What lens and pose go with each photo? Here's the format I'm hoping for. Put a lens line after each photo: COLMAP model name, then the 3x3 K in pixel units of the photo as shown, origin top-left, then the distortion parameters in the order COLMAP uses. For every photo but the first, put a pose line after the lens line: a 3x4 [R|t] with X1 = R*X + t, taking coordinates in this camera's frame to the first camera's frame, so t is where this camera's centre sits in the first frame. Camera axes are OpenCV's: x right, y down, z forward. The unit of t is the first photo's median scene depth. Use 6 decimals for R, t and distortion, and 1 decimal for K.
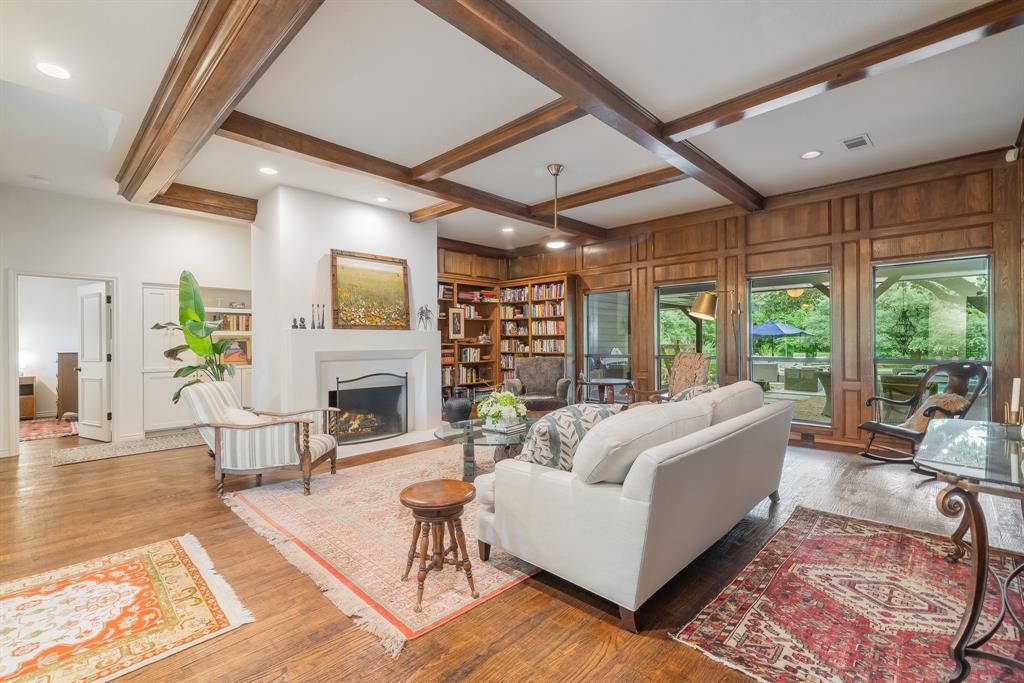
lens RADIAL K [[455.8, 0, 504.1], [0, 455.8, 340.7], [0, 0, 1]] dist [0.005486, 0.000594]
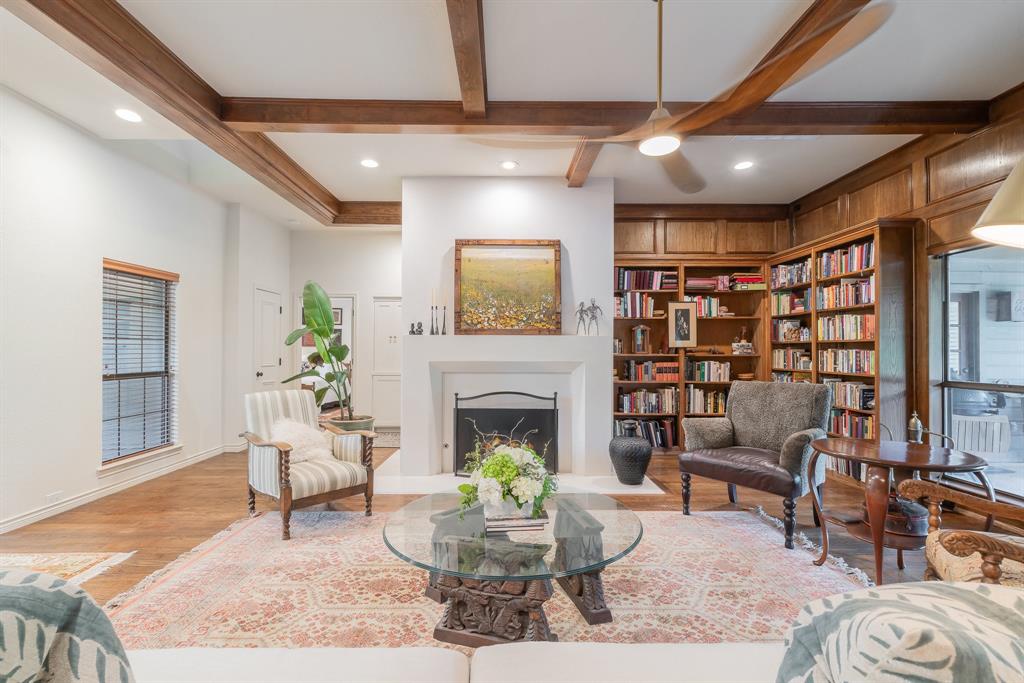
lens RADIAL K [[455.8, 0, 511.7], [0, 455.8, 344.1], [0, 0, 1]] dist [0.005486, 0.000594]
pose [[0.704138, 0.000158, -0.710063, 0.203713], [-0.006570, 0.999959, -0.006293, -0.002715], [0.710033, 0.009096, 0.704110, 0.338097]]
